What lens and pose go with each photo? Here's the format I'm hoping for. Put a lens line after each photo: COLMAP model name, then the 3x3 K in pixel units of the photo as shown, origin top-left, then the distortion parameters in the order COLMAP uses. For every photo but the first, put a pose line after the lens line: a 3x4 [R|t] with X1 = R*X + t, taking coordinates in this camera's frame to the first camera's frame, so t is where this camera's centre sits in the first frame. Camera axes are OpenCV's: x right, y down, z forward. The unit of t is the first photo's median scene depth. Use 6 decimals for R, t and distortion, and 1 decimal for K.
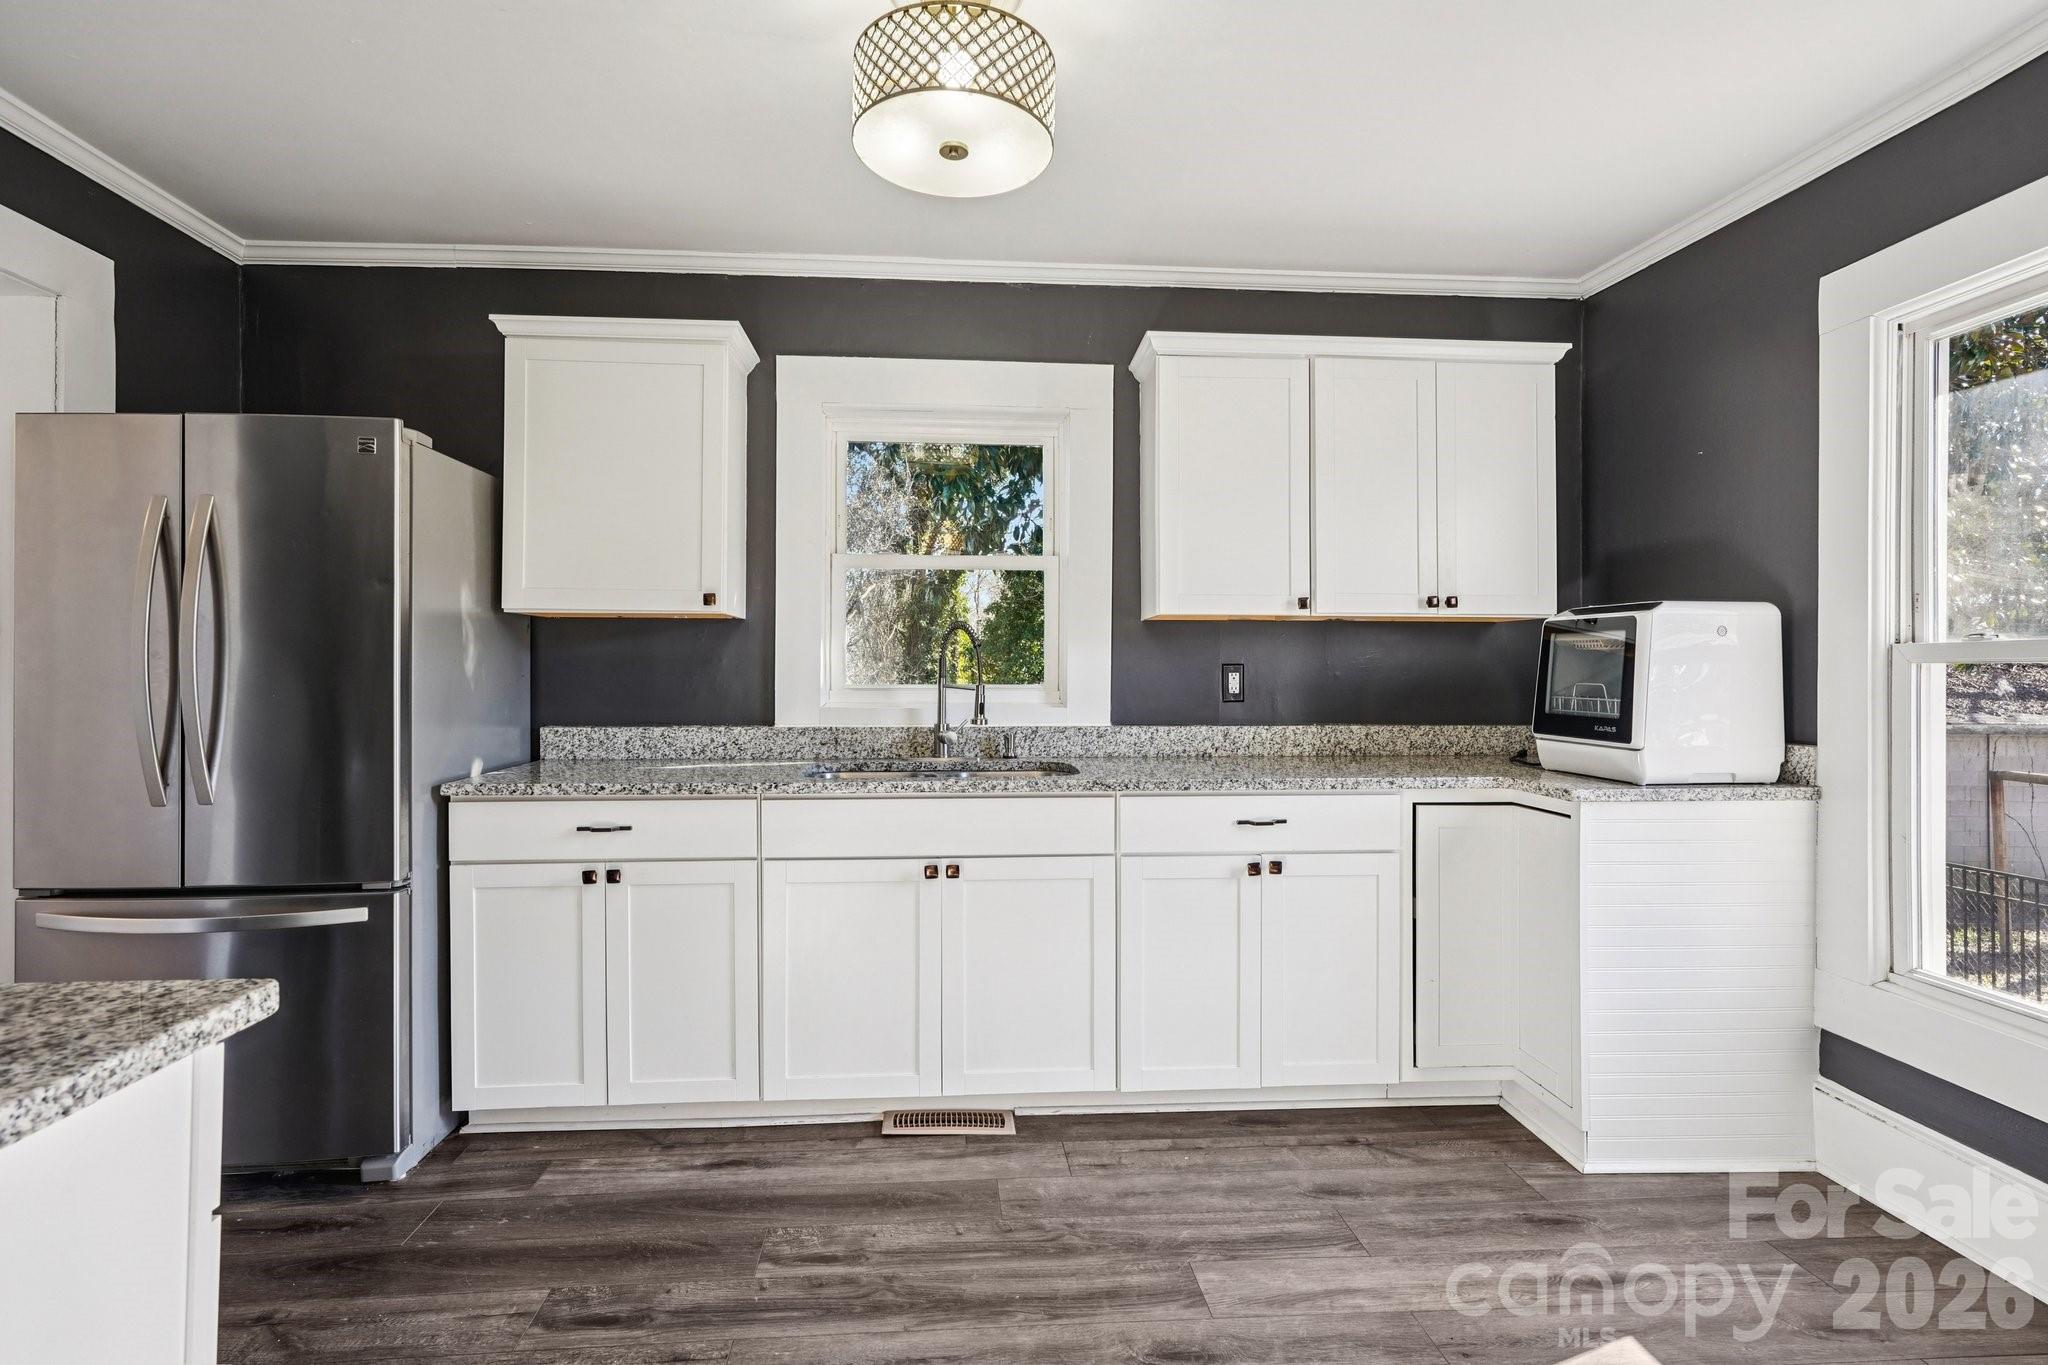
lens RADIAL K [[998.4, 0, 1010.9], [0, 998.4, 678.9], [0, 0, 1]] dist [-0.002684, 0.001367]
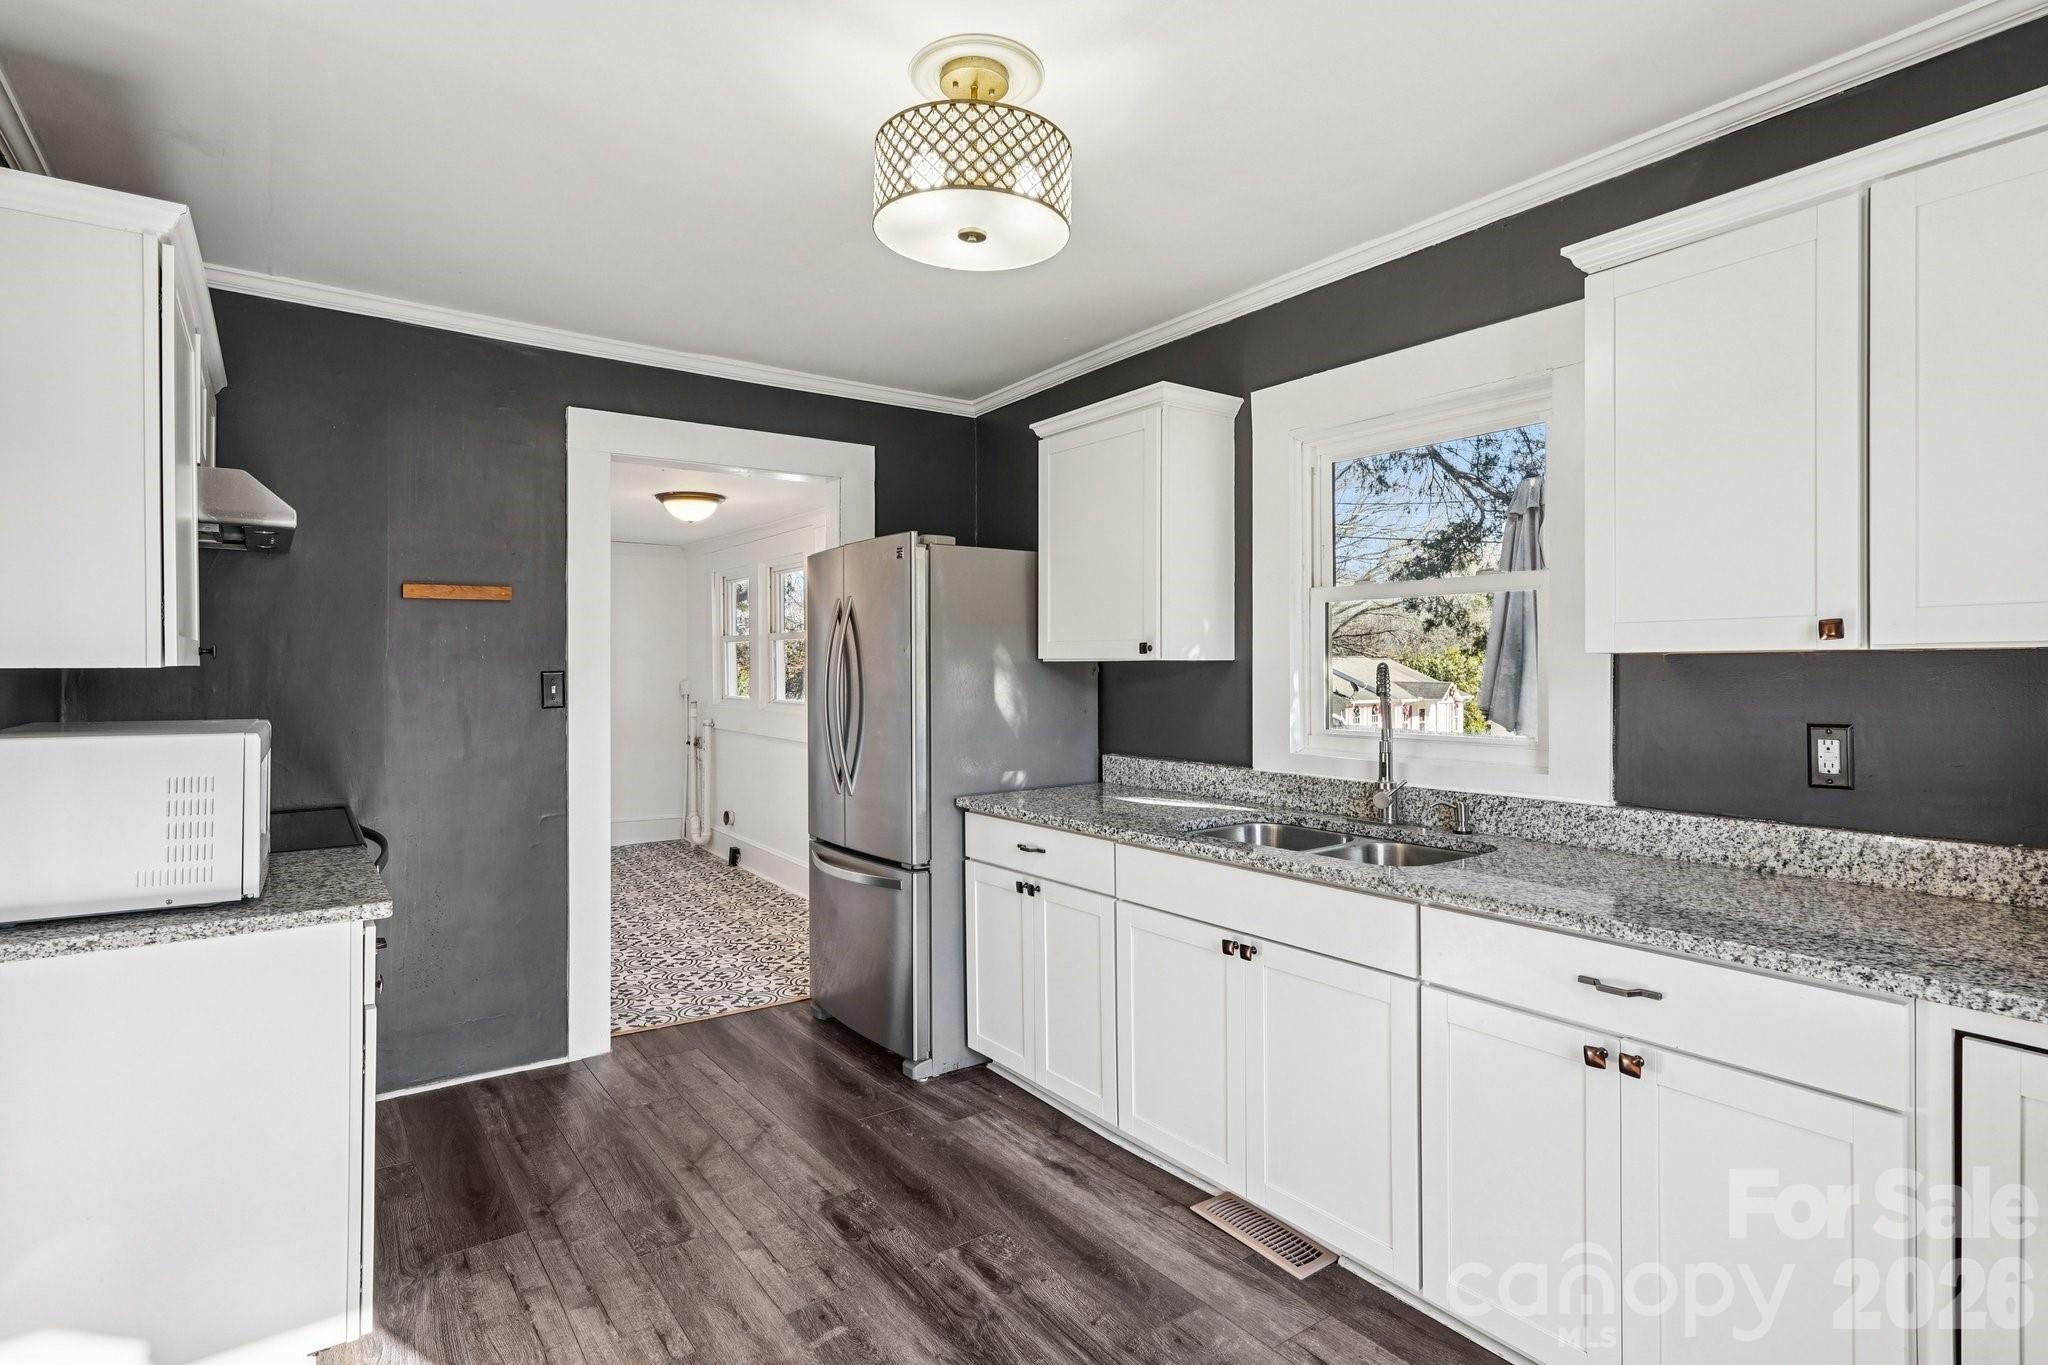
lens RADIAL K [[998.4, 0, 1010.9], [0, 998.4, 678.9], [0, 0, 1]] dist [-0.002684, 0.001367]
pose [[0.545516, 0.002236, -0.838097, 0.568194], [-0.000840, 0.999997, 0.002122, -0.053893], [0.838100, -0.000453, 0.545516, 0.327544]]
